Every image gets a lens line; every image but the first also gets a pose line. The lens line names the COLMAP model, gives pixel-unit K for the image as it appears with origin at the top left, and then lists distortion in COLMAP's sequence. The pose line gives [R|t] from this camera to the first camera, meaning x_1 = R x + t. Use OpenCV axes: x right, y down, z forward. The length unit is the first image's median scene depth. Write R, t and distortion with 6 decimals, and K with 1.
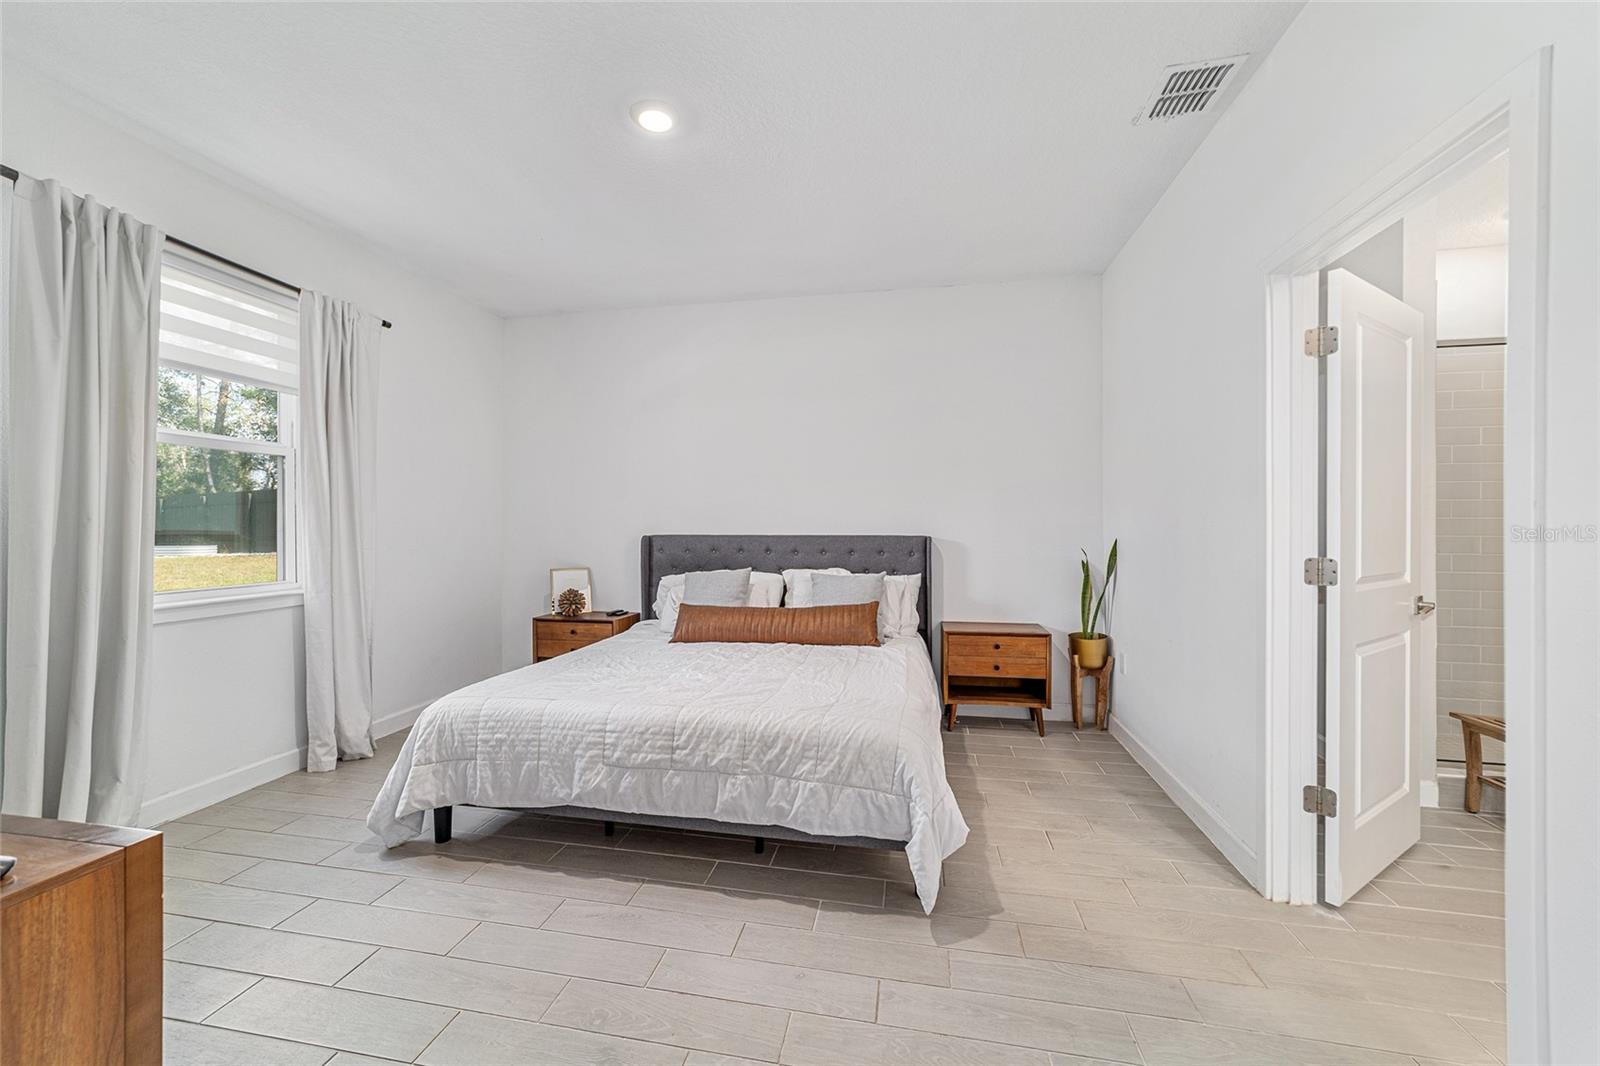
lens RADIAL K [[634.0, 0, 800.0], [0, 634.0, 533.0], [0, 0, 1]] dist [-0.004499, 0.006489]
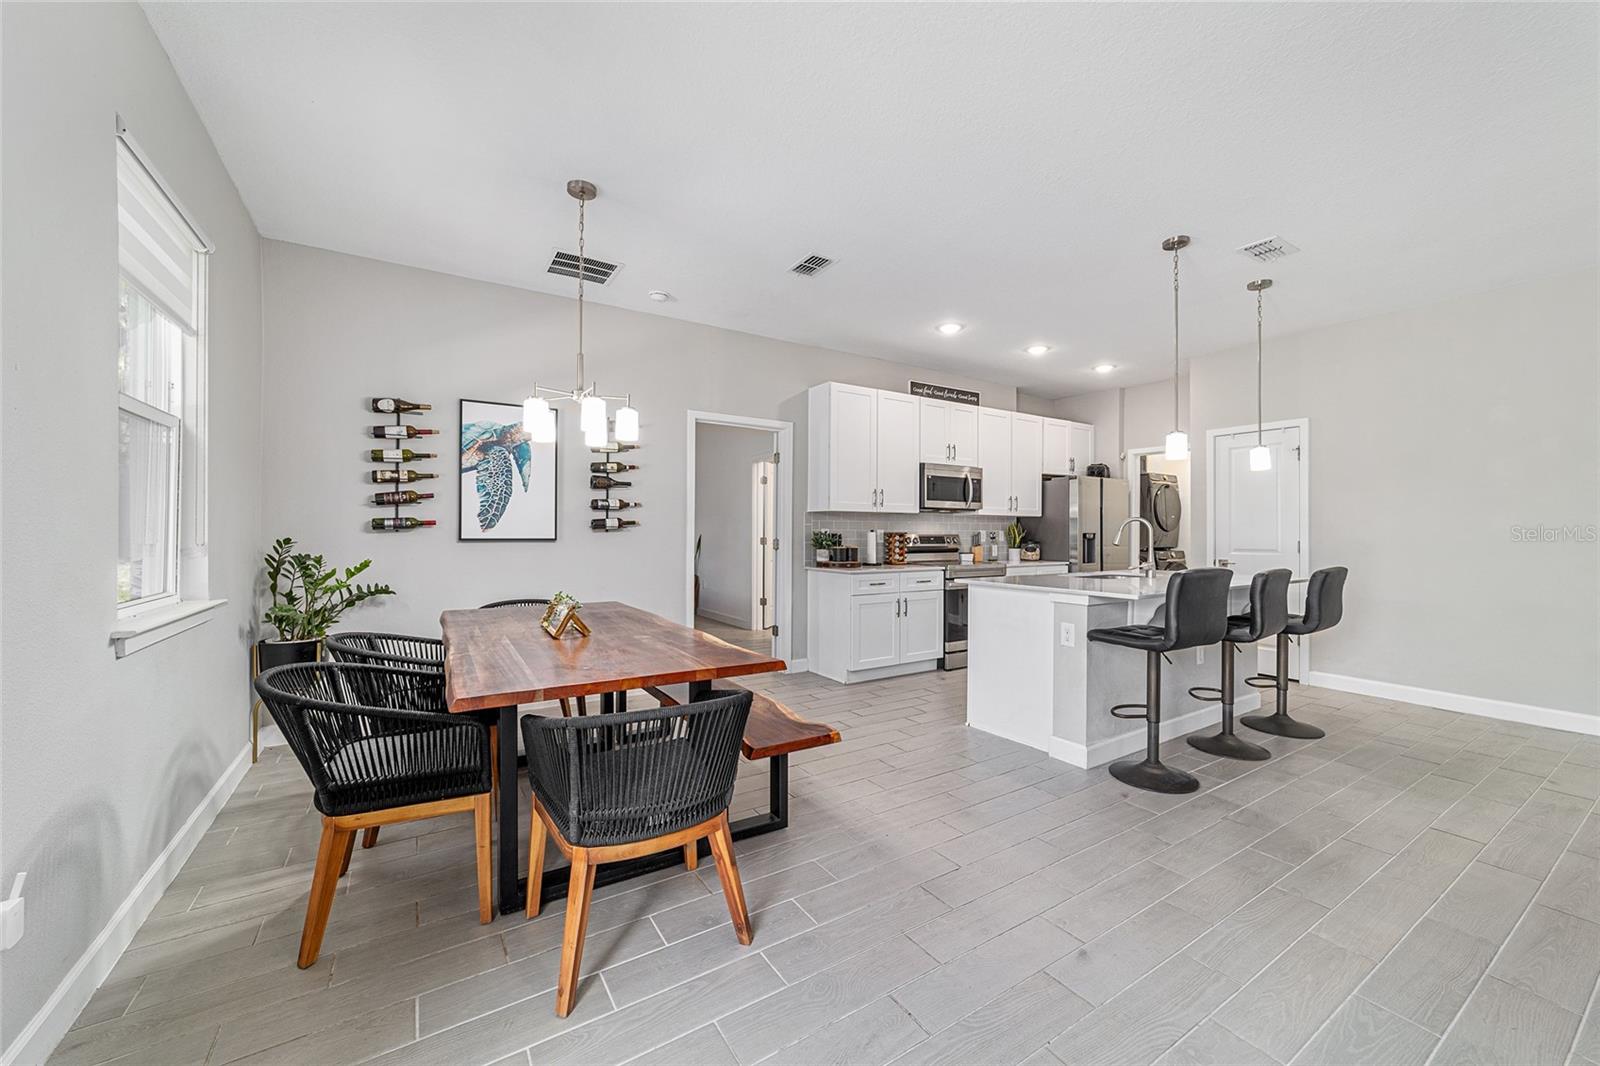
lens RADIAL K [[637.1, 0, 799.6], [0, 637.1, 523.4], [0, 0, 1]] dist [0.001853, 0.000145]
pose [[0.714605, 0.016839, 0.699325, -0.895645], [-0.000570, 0.999724, -0.023489, 0.021715], [-0.699528, 0.016387, 0.714418, -0.990402]]
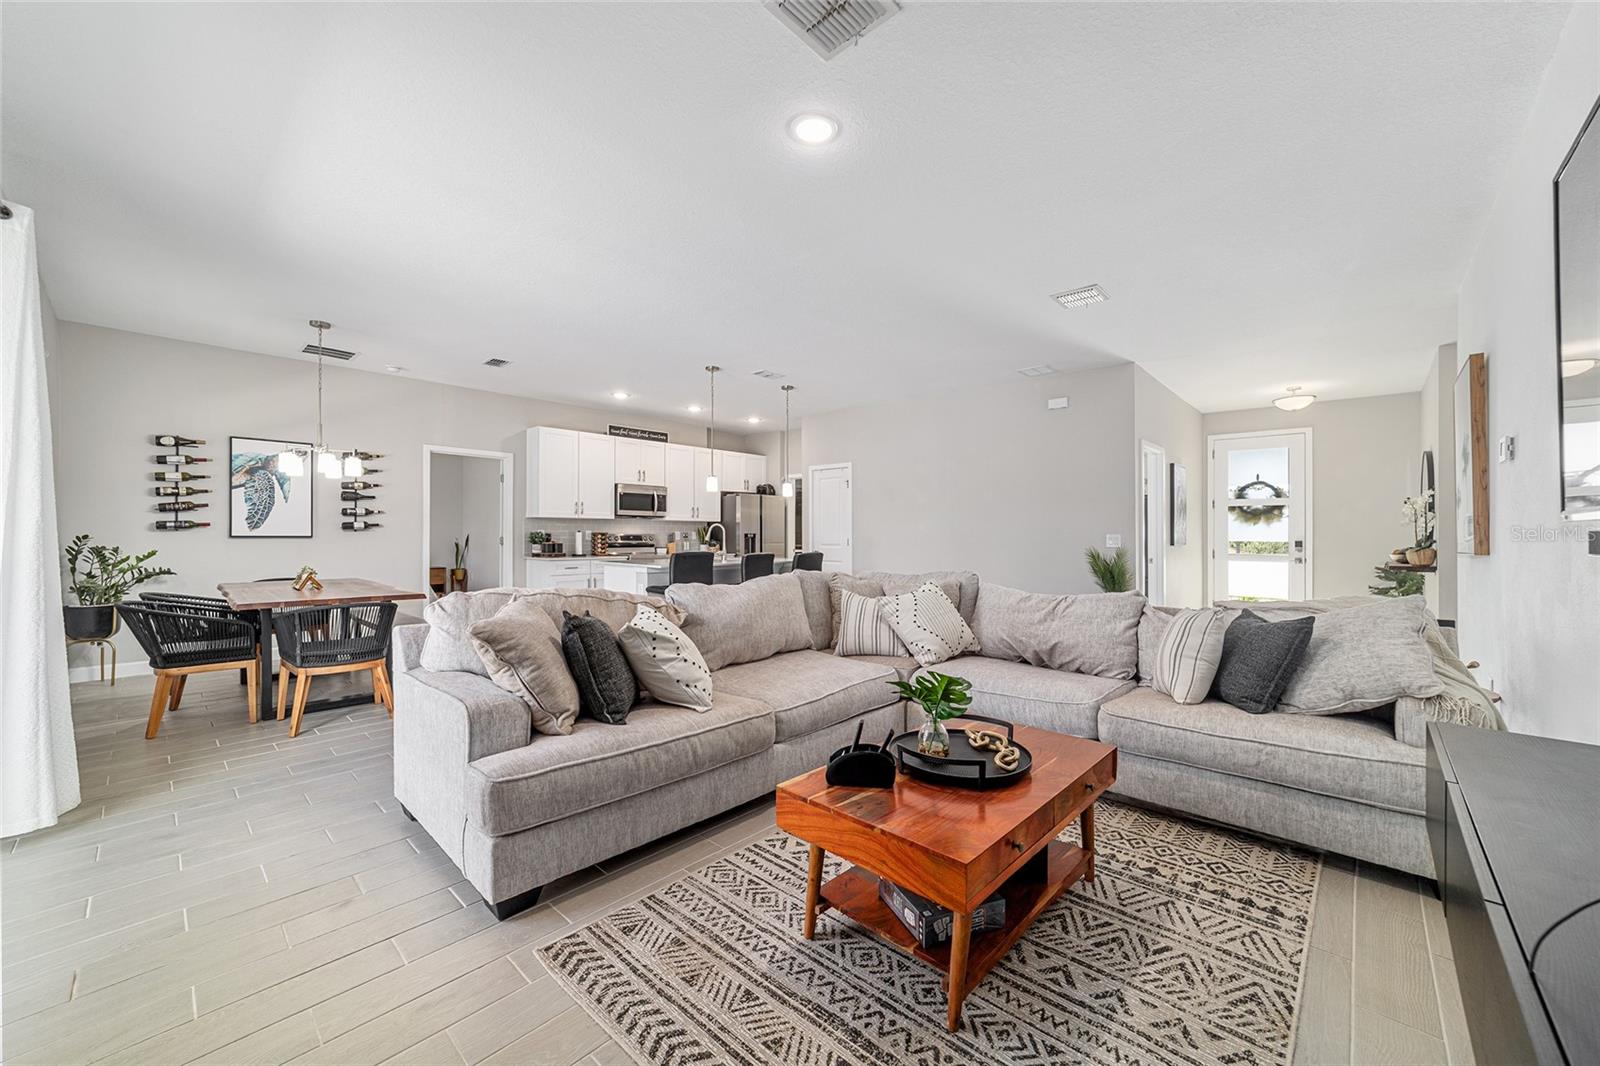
lens RADIAL K [[634.0, 0, 800.0], [0, 634.0, 533.0], [0, 0, 1]] dist [-0.004499, 0.006489]
pose [[0.515896, 0.009620, 0.856597, -1.142763], [0.001719, 0.999923, -0.012265, 0.036511], [-0.856649, 0.007800, 0.515840, -1.747752]]
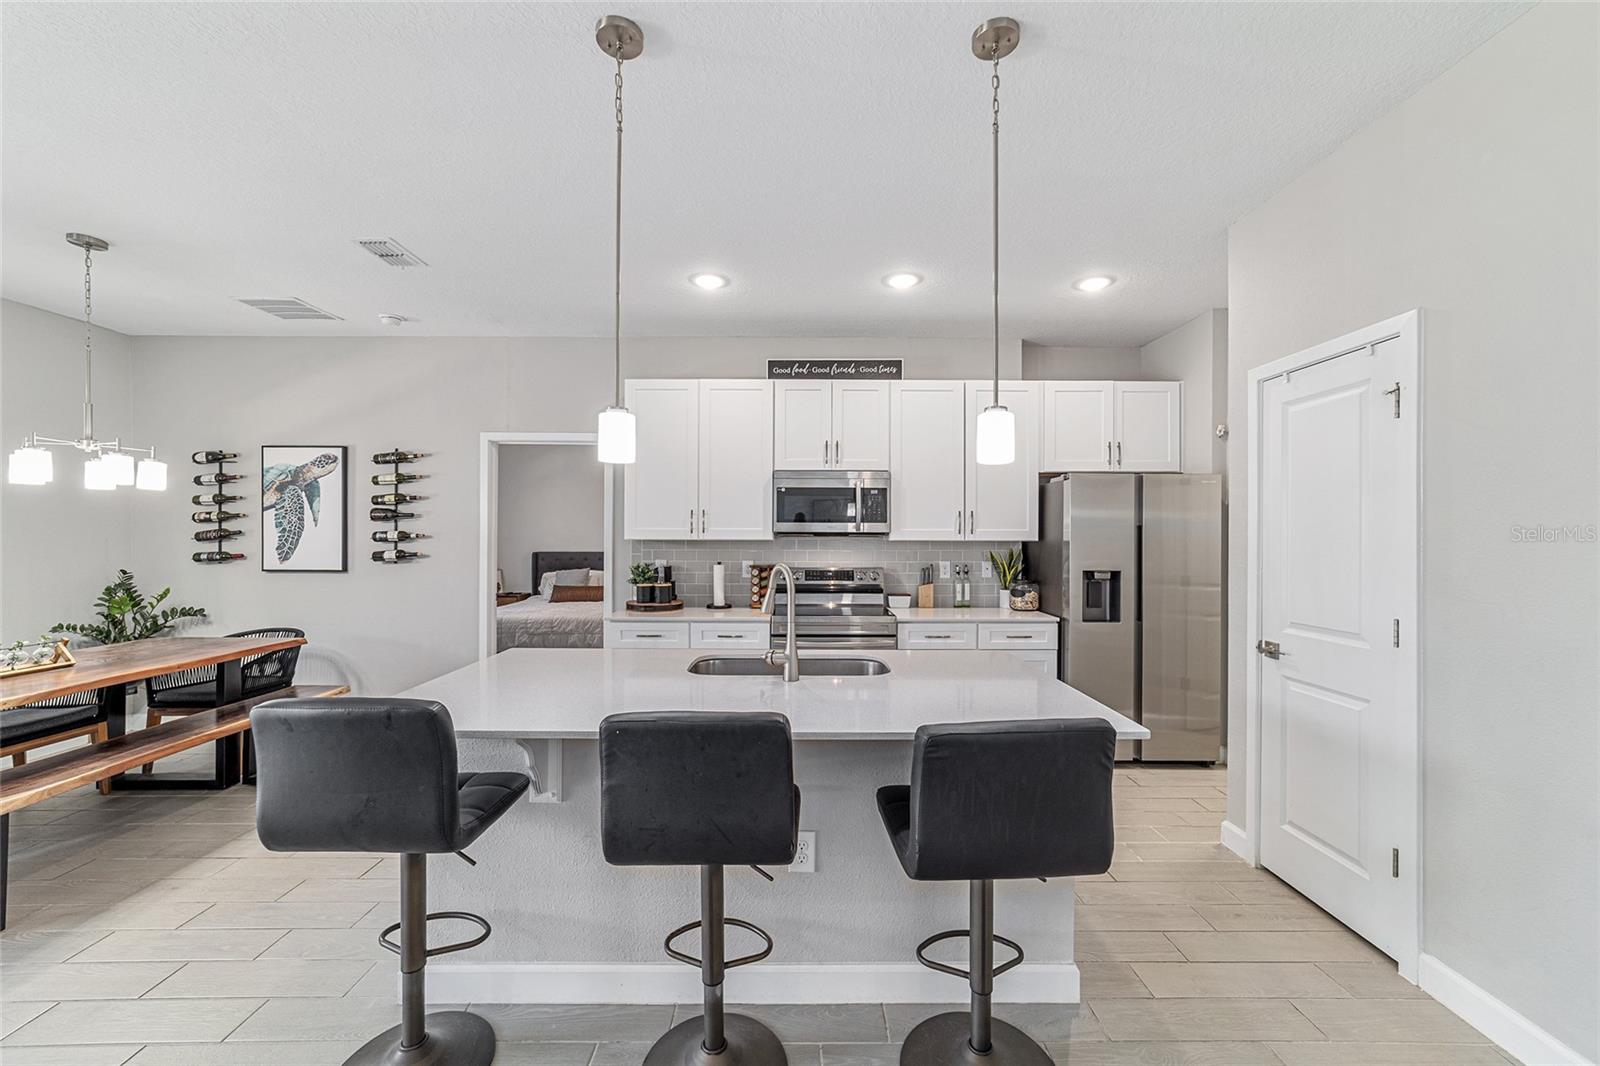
lens RADIAL K [[634.0, 0, 800.0], [0, 634.0, 533.0], [0, 0, 1]] dist [-0.004499, 0.006489]
pose [[0.981499, 0.007975, 0.191302, 0.205035], [-0.005510, 0.999895, -0.013413, -0.035942], [-0.191389, 0.012111, 0.981440, -1.198961]]
